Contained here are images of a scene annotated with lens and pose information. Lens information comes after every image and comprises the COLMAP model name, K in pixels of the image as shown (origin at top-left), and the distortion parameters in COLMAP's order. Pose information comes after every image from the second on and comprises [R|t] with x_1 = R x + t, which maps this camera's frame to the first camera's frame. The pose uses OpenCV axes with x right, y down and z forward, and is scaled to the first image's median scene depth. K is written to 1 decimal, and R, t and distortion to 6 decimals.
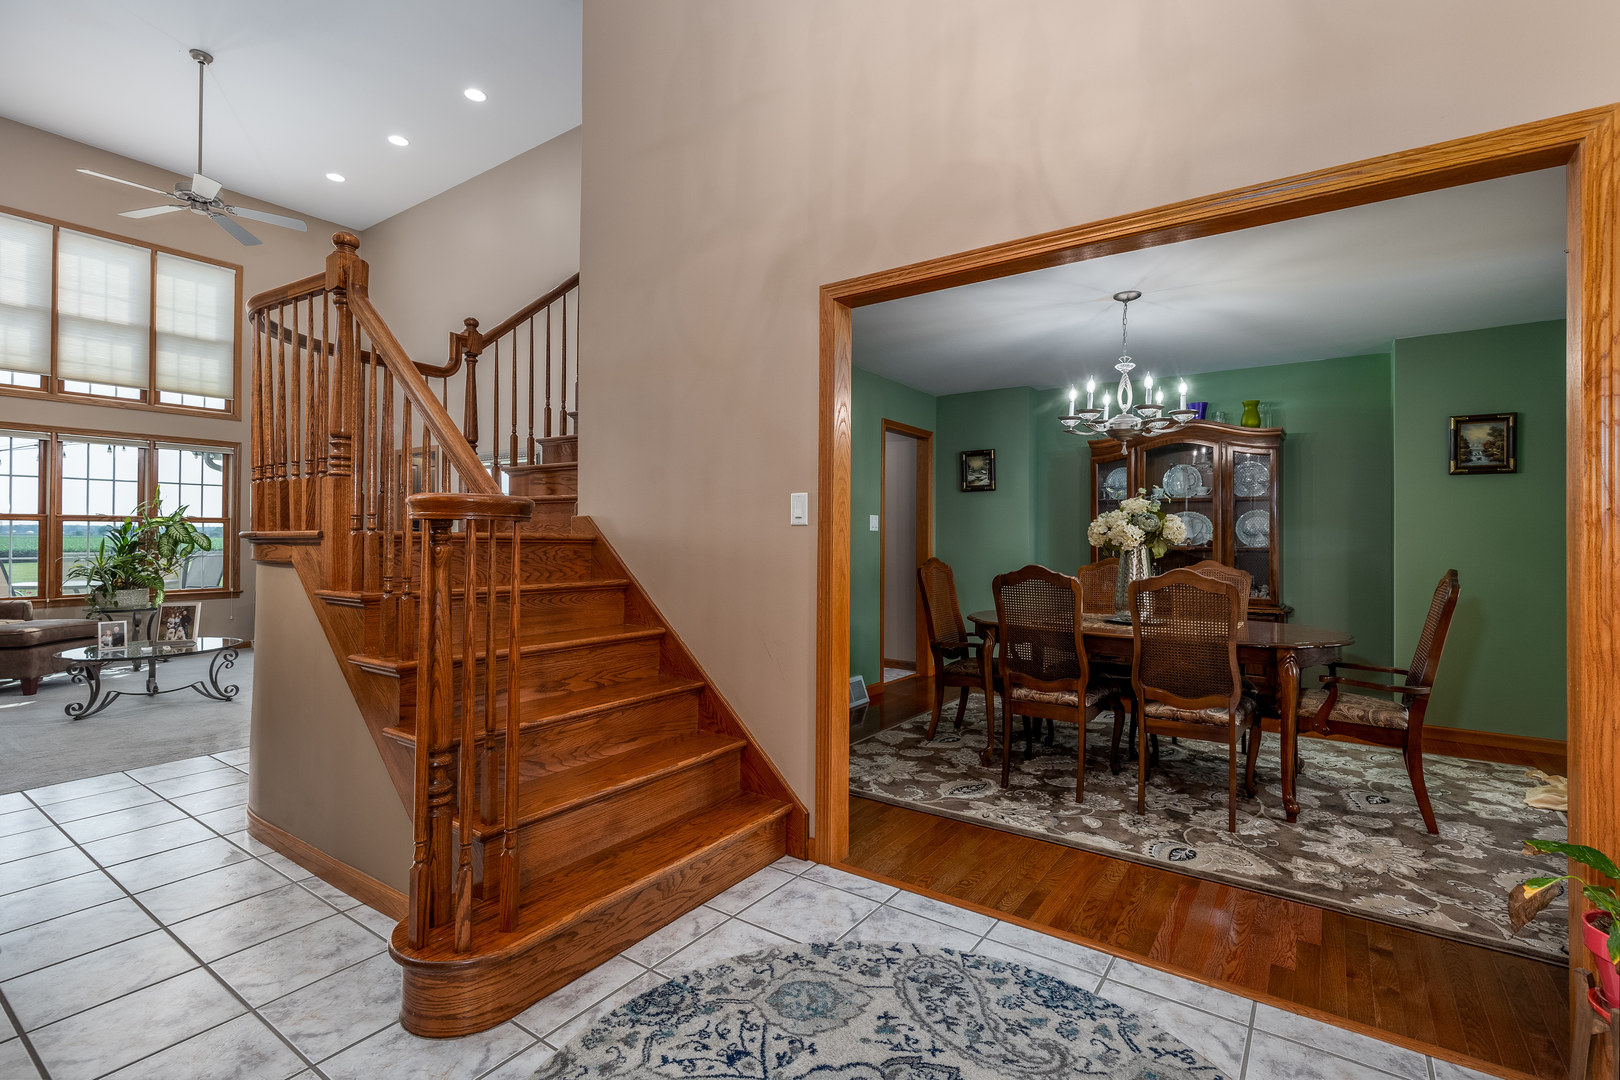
lens RADIAL K [[727.8, 0, 819.3], [0, 727.8, 528.9], [0, 0, 1]] dist [0.004375, -0.000468]
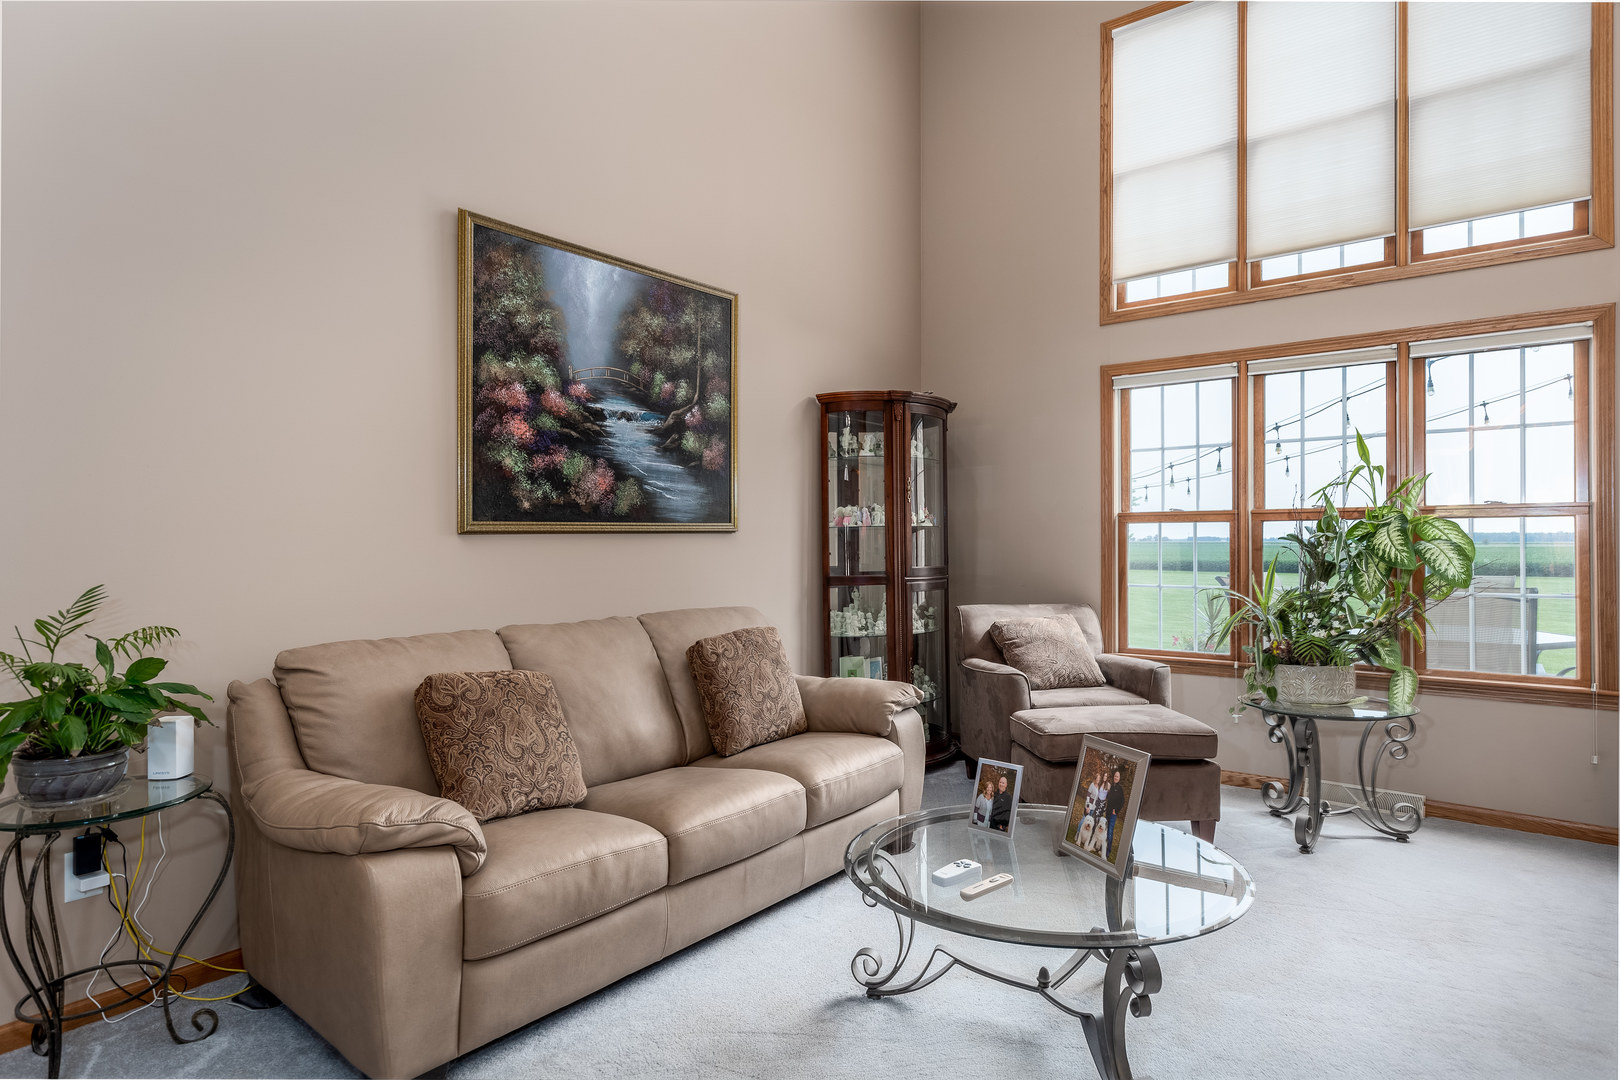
lens RADIAL K [[892.5, 0, 807.4], [0, 892.5, 535.1], [0, 0, 1]] dist [0.000541, -0.001098]
pose [[-0.066383, -0.009818, -0.997746, -0.350976], [0.010332, 0.999891, -0.010527, 0.003267], [0.997741, -0.011008, -0.066275, 0.703453]]
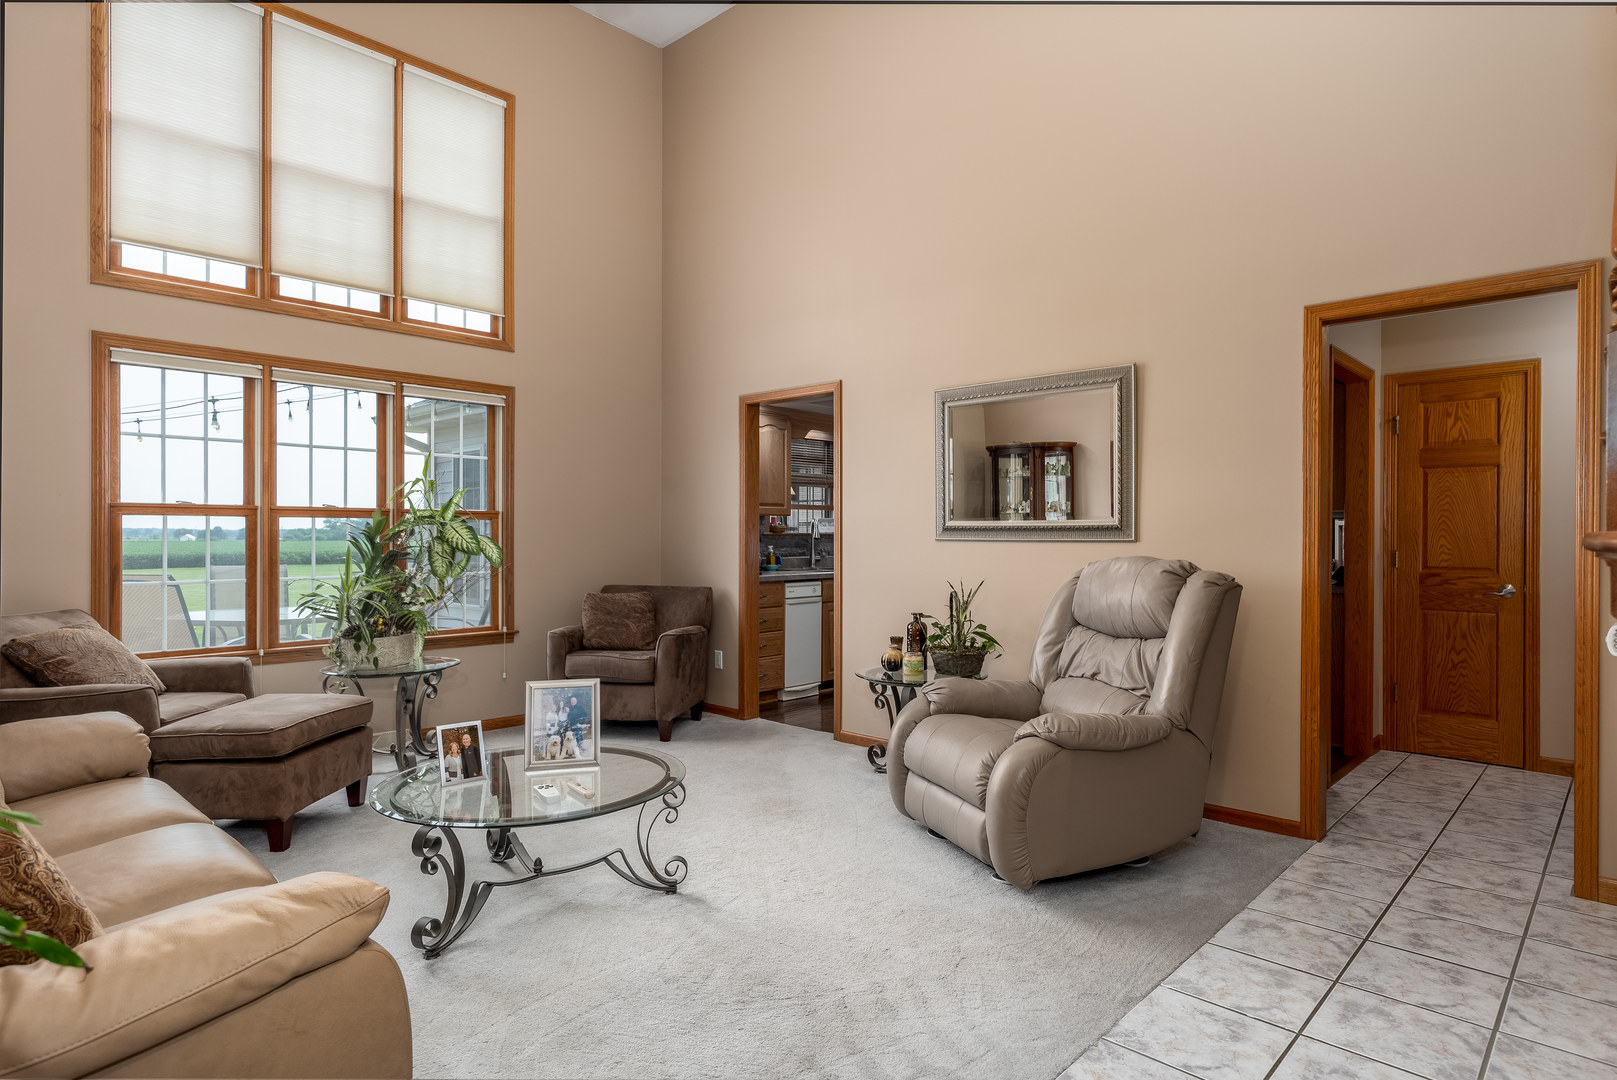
lens RADIAL K [[890.8, 0, 838.3], [0, 890.8, 537.8], [0, 0, 1]] dist [0.000541, -0.001098]
pose [[0.990535, -0.001546, -0.137251, -0.489052], [0.002617, 0.999967, 0.007626, 0.002123], [0.137235, -0.007913, 0.990507, 0.350897]]
